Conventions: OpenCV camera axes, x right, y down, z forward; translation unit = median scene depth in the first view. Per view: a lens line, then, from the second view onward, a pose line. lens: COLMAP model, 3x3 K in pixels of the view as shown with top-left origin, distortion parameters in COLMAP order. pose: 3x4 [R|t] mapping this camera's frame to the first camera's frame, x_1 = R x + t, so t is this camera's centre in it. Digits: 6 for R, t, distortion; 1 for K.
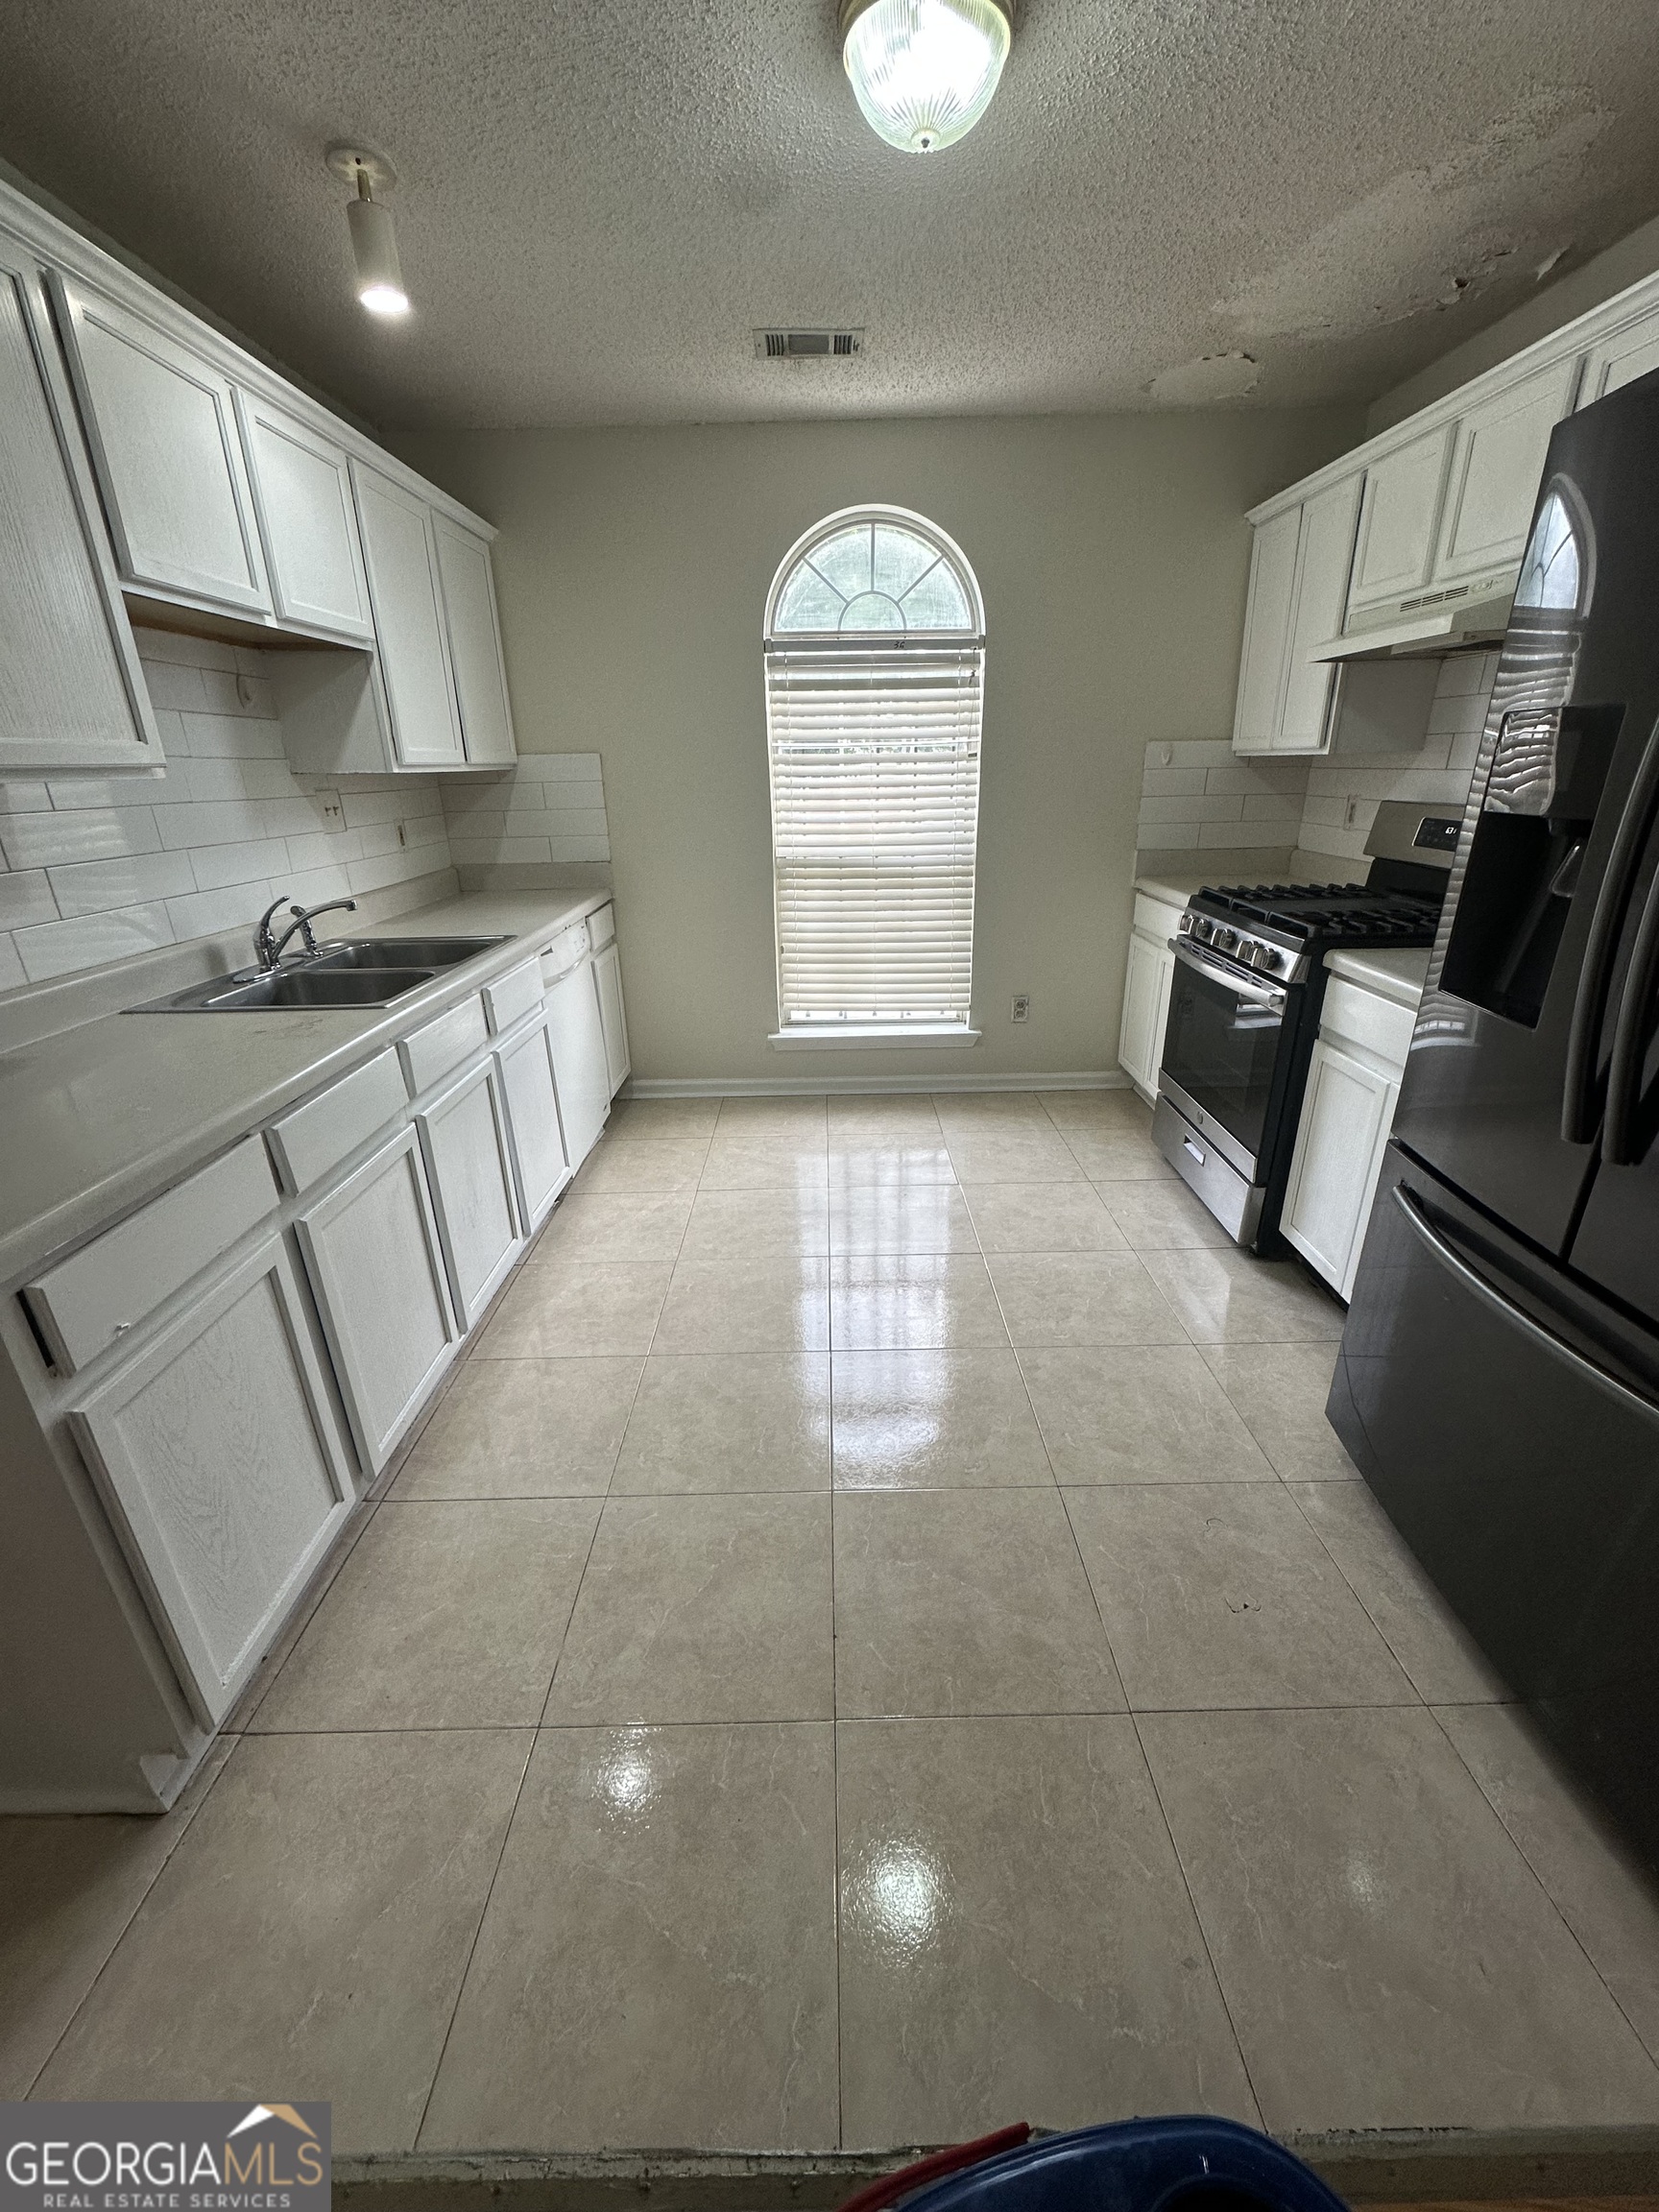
lens RADIAL K [[877.6, 0, 829.5], [0, 877.6, 1106.0], [0, 0, 1]] dist [-0.001930, -0.000221]
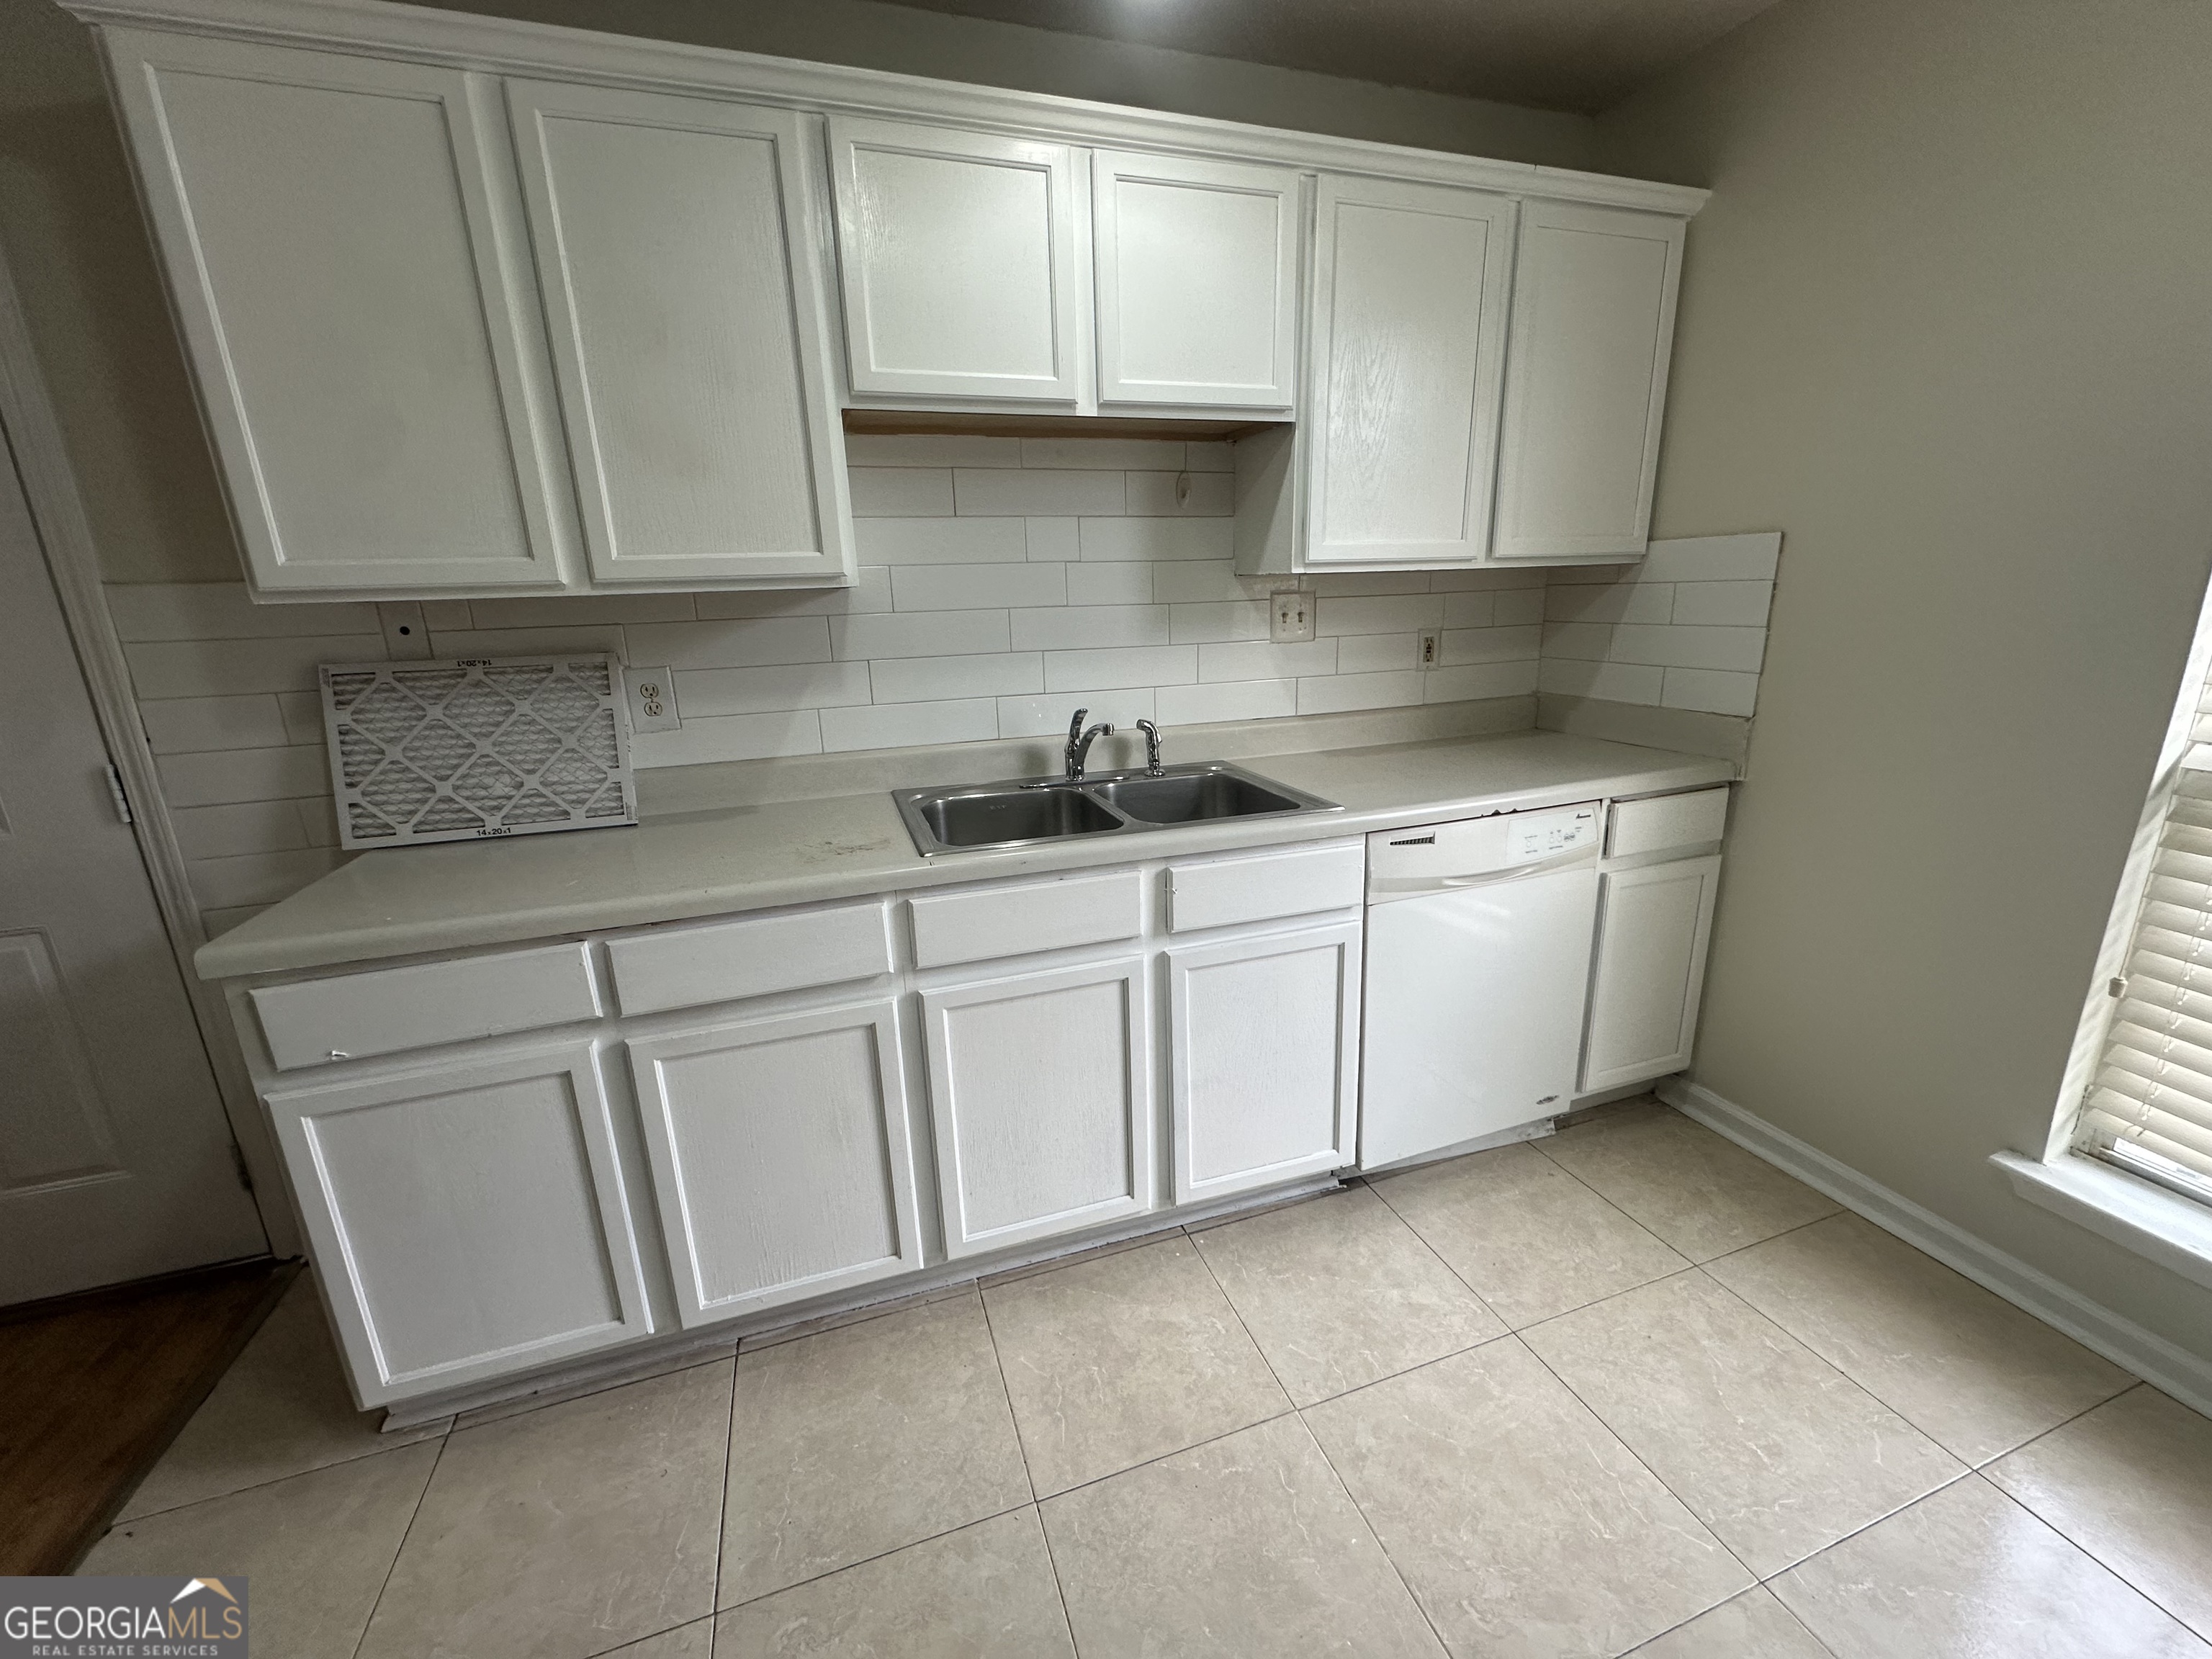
lens RADIAL K [[877.6, 0, 1108.8], [0, 877.6, 826.1], [0, 0, 1]] dist [-0.001930, -0.000221]
pose [[0.317491, 0.251780, -0.914224, 0.188980], [-0.321999, 0.935446, 0.145801, -0.198878], [0.891917, 0.248089, 0.378068, 0.530724]]
